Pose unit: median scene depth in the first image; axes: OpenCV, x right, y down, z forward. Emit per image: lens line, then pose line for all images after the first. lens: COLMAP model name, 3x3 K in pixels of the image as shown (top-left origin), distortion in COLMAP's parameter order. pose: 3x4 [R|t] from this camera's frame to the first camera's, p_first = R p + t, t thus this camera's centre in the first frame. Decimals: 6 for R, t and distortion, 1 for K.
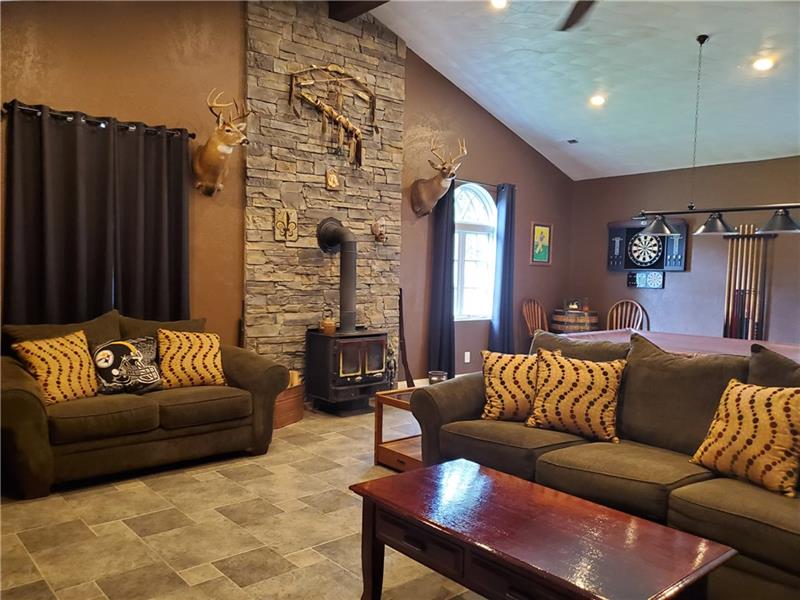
lens RADIAL K [[624.6, 0, 397.1], [0, 624.6, 315.6], [0, 0, 1]] dist [0.046162, -0.060612]
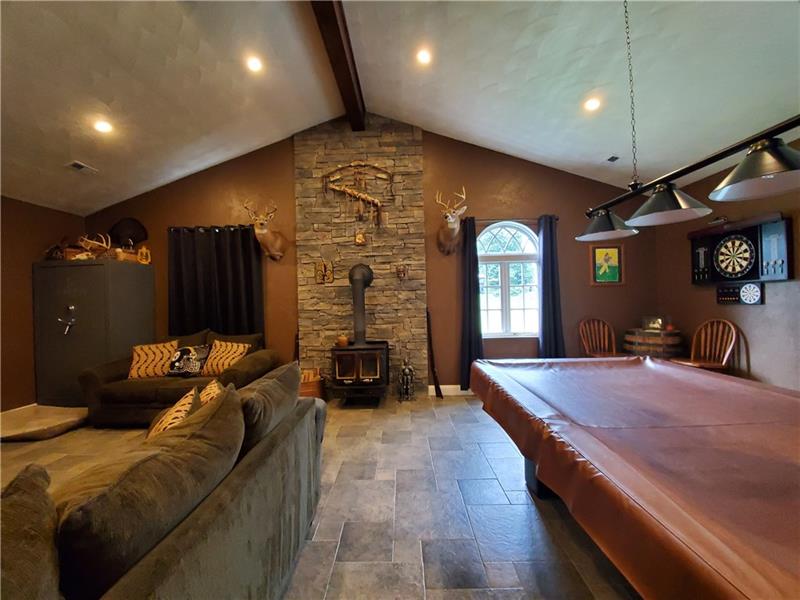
lens RADIAL K [[324.9, 0, 402.4], [0, 324.9, 298.8], [0, 0, 1]] dist [-0.000833, -0.001367]
pose [[0.739723, -0.044931, -0.671409, 0.454032], [-0.006222, 0.997269, -0.073593, -0.022561], [0.672882, 0.058616, 0.737424, 0.509514]]
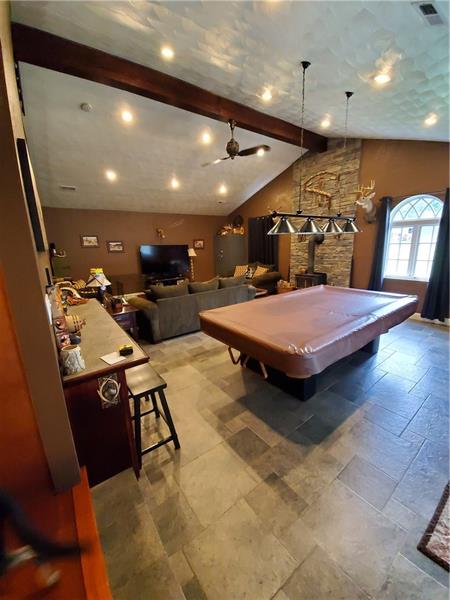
lens RADIAL K [[243.7, 0, 220.4], [0, 243.7, 301.2], [0, 0, 1]] dist [-0.000833, -0.001367]
pose [[-0.097578, 0.216066, -0.971491, 0.999443], [-0.035193, 0.974789, 0.220335, -0.077482], [0.994605, 0.055690, -0.087514, 0.674360]]
